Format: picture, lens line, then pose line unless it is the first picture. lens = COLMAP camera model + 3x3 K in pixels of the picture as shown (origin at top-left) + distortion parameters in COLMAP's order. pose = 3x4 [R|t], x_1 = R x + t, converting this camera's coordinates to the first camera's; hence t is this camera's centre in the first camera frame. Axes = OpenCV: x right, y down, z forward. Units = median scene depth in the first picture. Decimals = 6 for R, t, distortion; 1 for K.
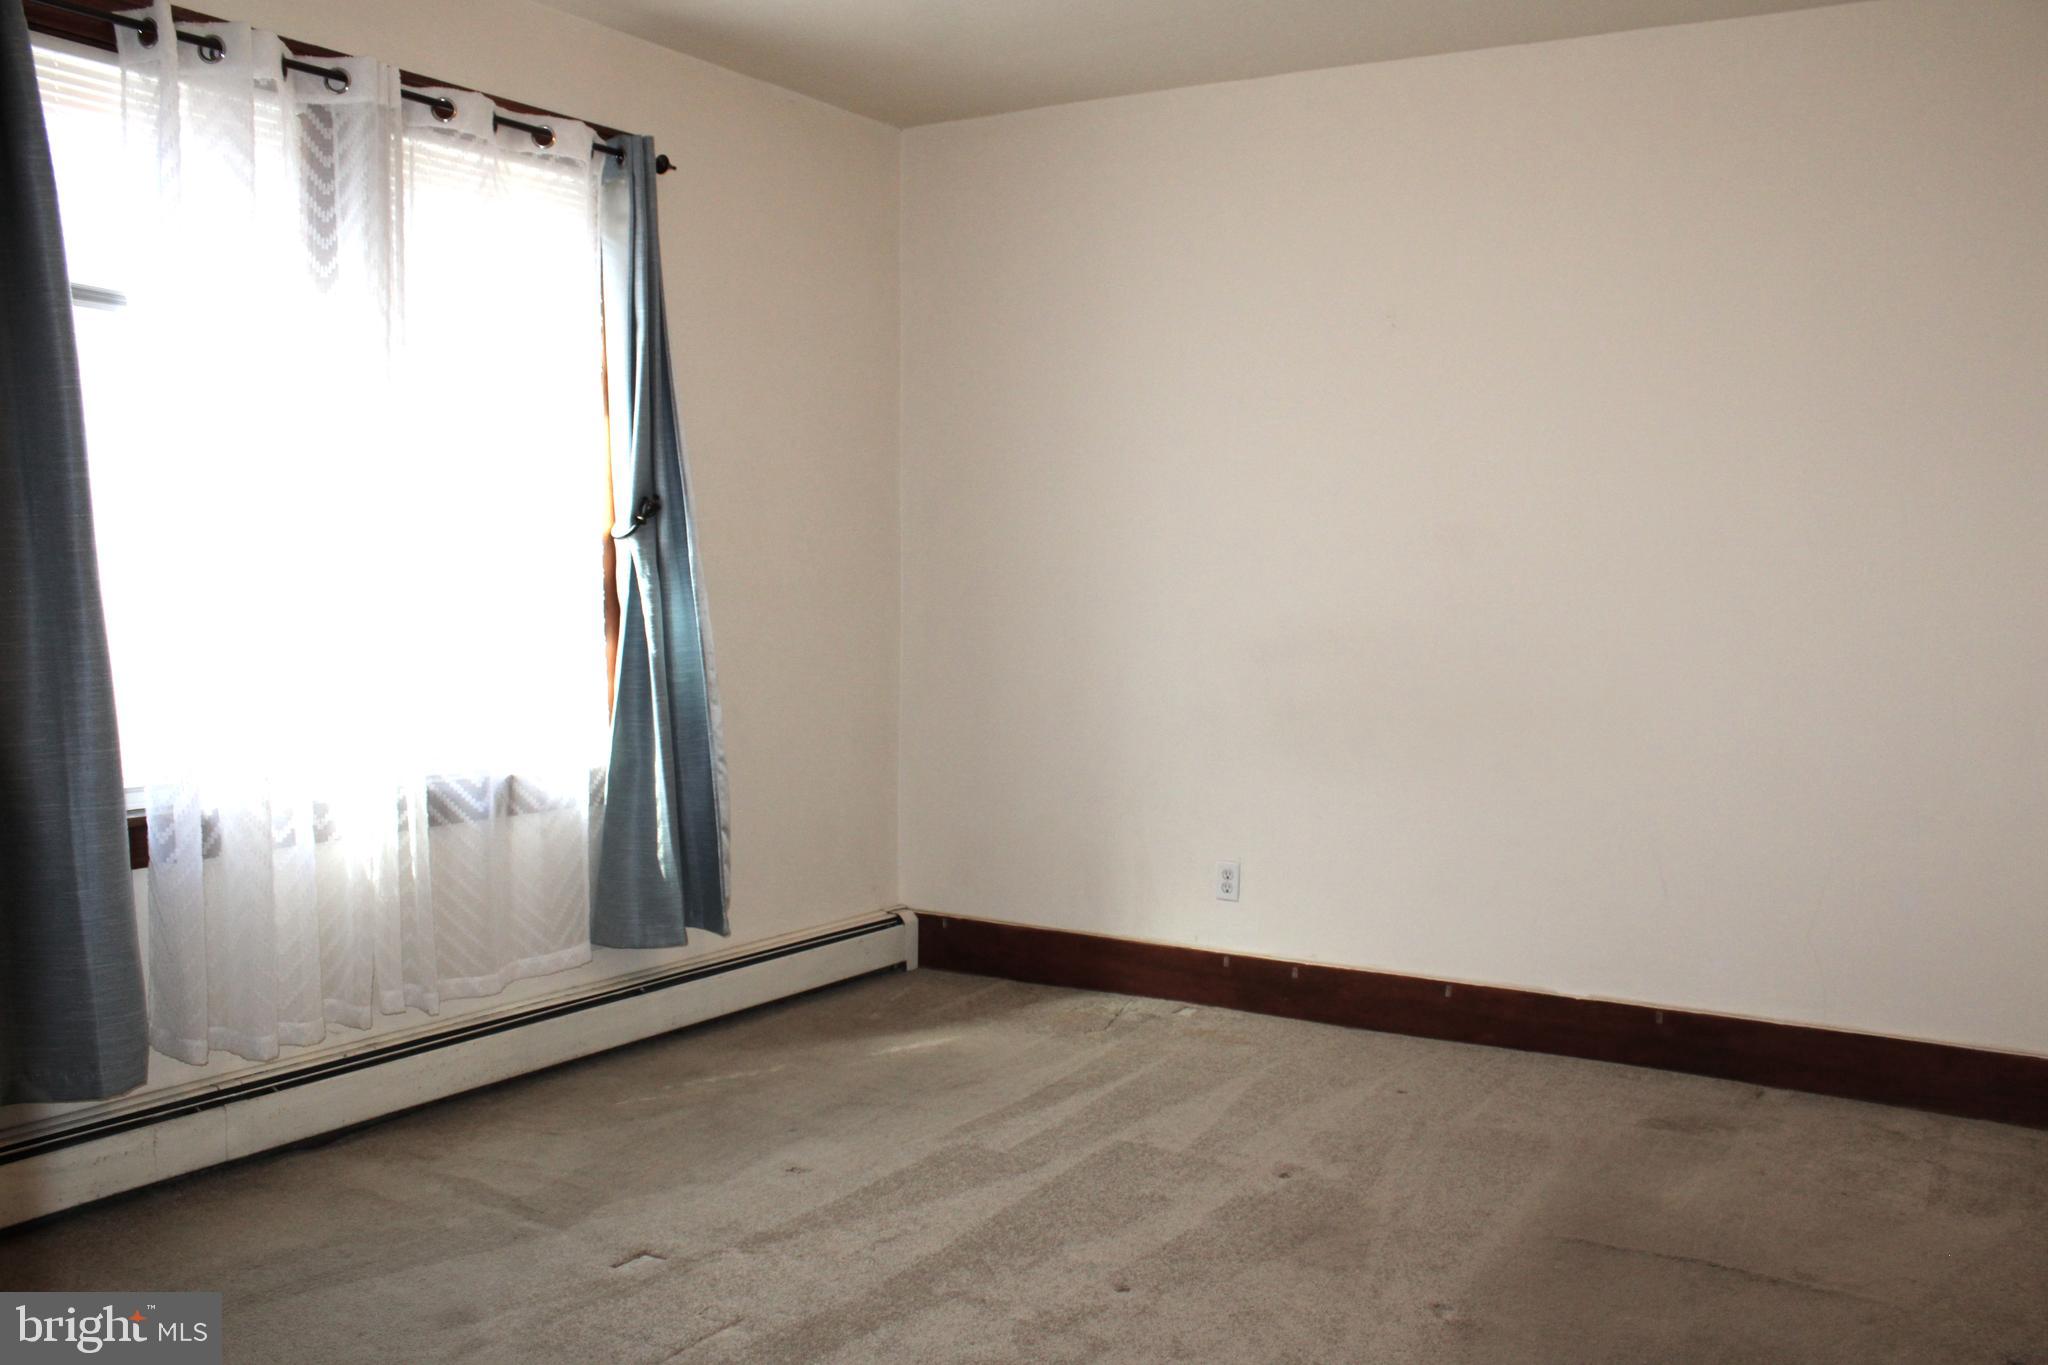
lens RADIAL K [[1682.4, 0, 1053.8], [0, 1682.4, 697.1], [0, 0, 1]] dist [-0.168709, 0.146912]
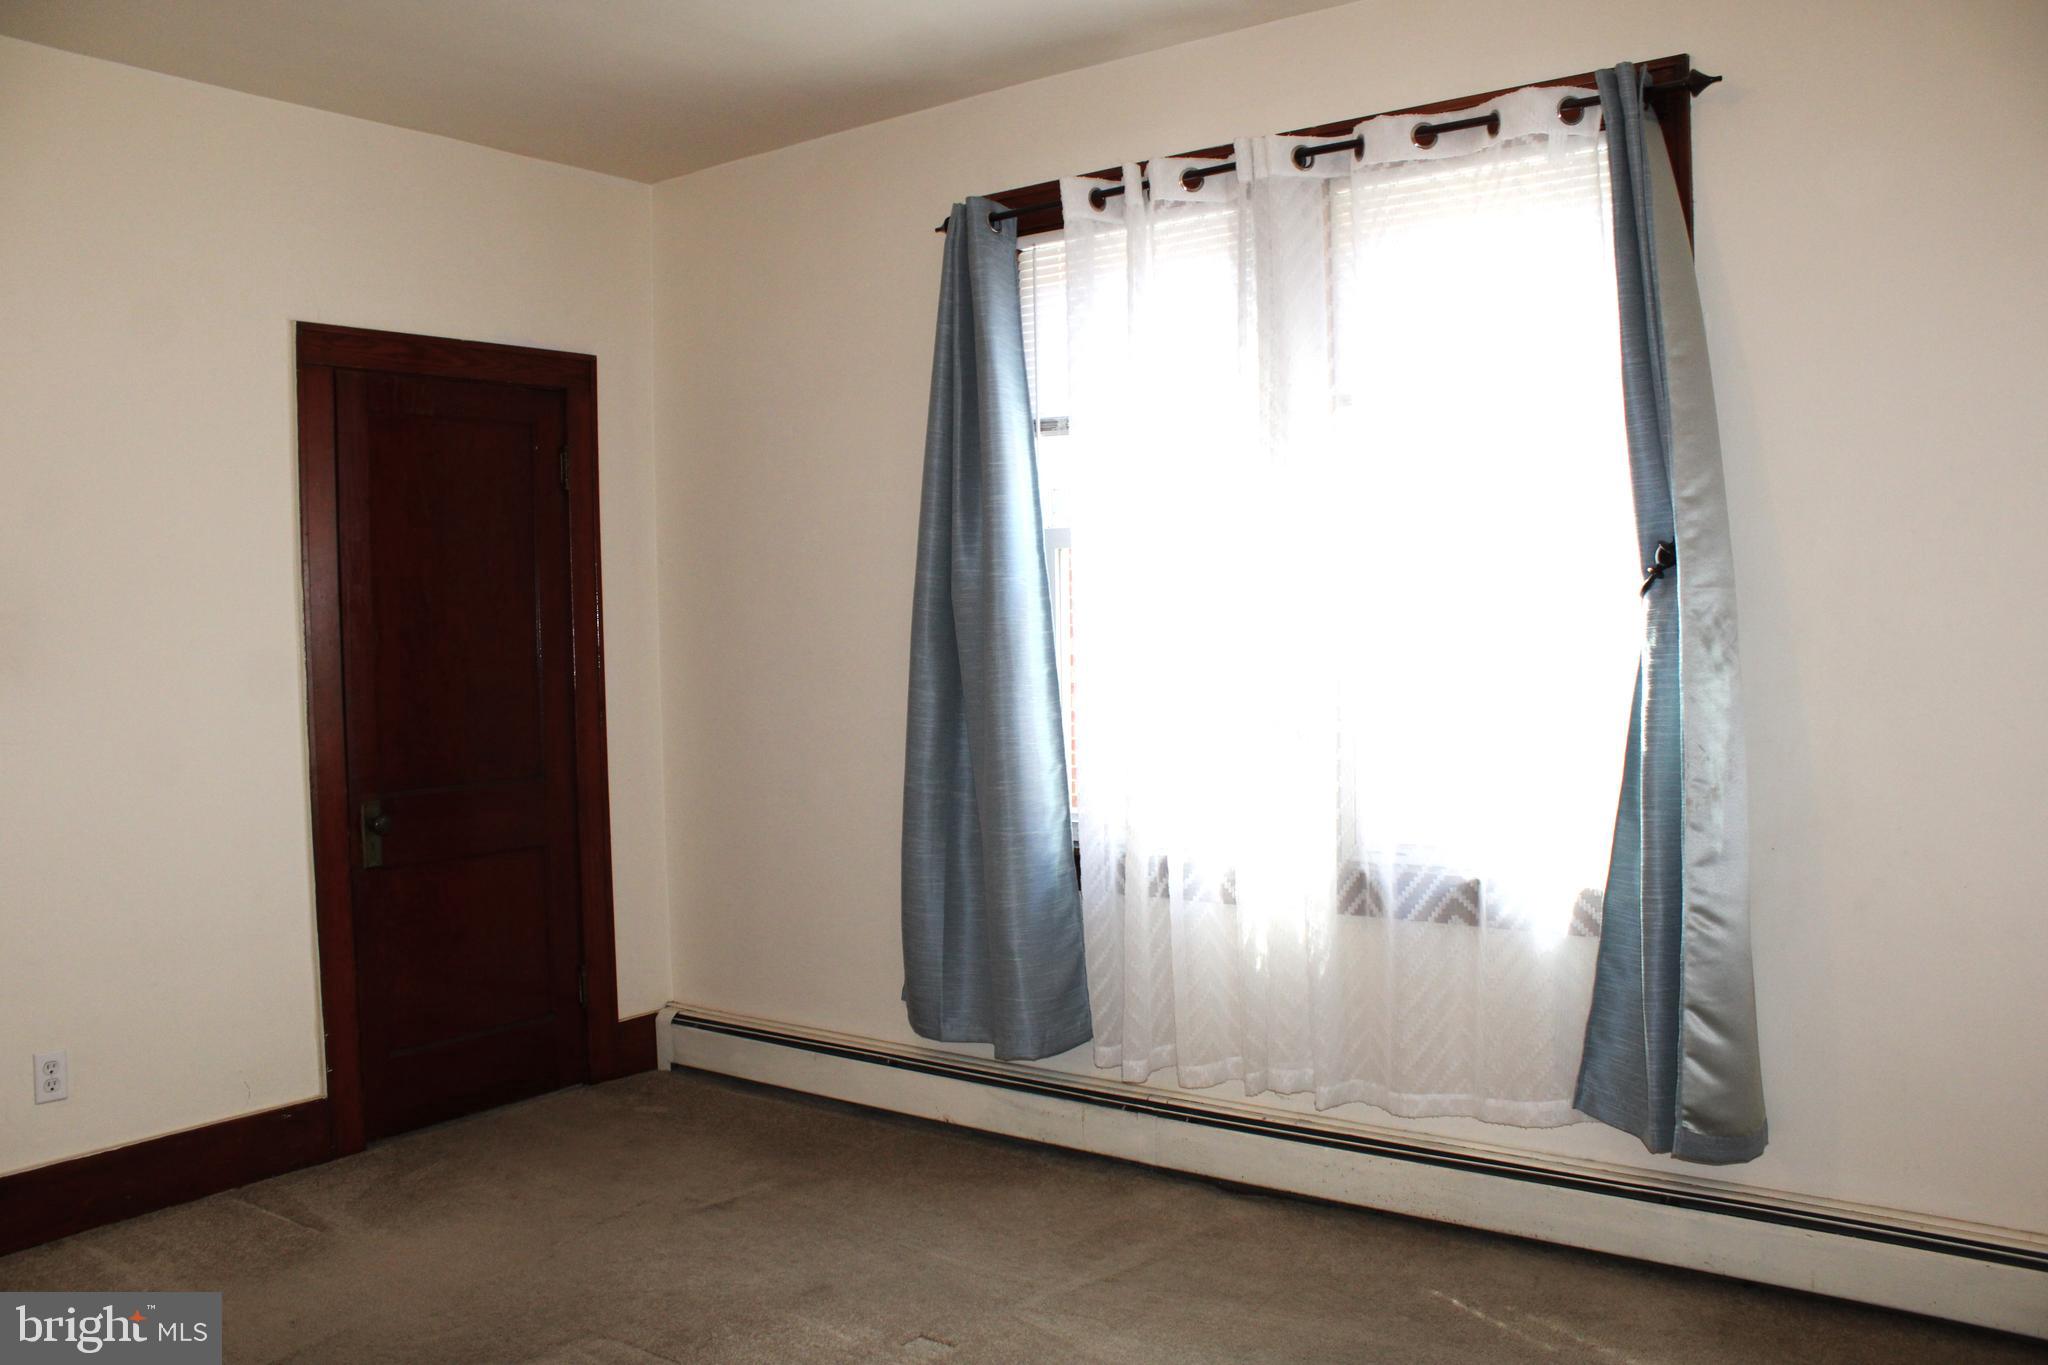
lens RADIAL K [[1682.4, 0, 1053.8], [0, 1682.4, 697.1], [0, 0, 1]] dist [-0.168709, 0.146912]
pose [[-0.058654, 0.032083, -0.997763, 0.596927], [-0.058851, 0.997634, 0.035538, -0.070961], [0.996542, 0.060804, -0.056627, 0.909873]]
